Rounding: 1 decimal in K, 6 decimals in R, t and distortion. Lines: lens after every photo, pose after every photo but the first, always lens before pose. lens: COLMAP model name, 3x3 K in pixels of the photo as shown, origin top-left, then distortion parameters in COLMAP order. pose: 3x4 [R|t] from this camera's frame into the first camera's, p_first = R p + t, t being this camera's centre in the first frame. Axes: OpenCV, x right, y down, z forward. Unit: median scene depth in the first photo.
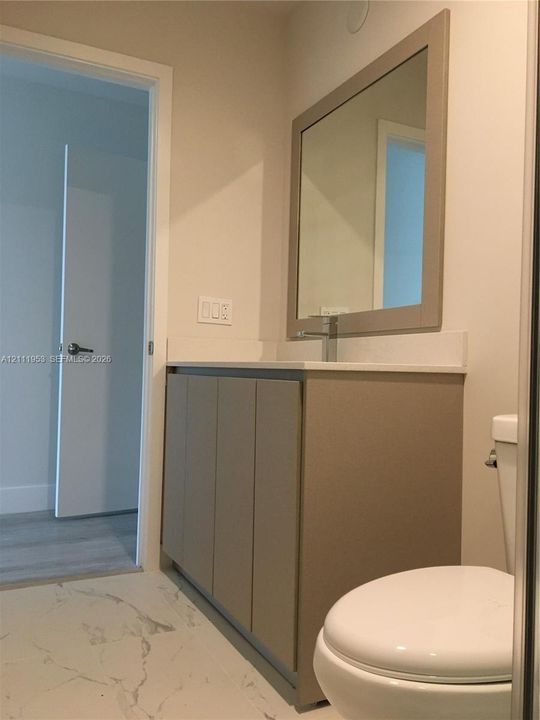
lens RADIAL K [[610.1, 0, 268.9], [0, 610.1, 363.8], [0, 0, 1]] dist [0.055477, -0.084167]
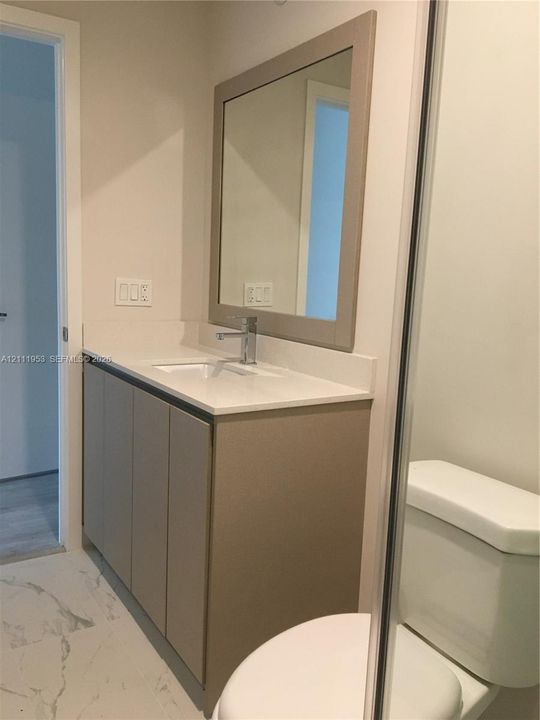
lens RADIAL K [[610.1, 0, 271.9], [0, 610.1, 359.9], [0, 0, 1]] dist [0.055477, -0.084167]
pose [[0.994281, 0.002111, 0.106775, 0.028023], [-0.019745, 0.986202, 0.164366, -0.153396], [-0.104955, -0.165534, 0.980603, 0.008597]]
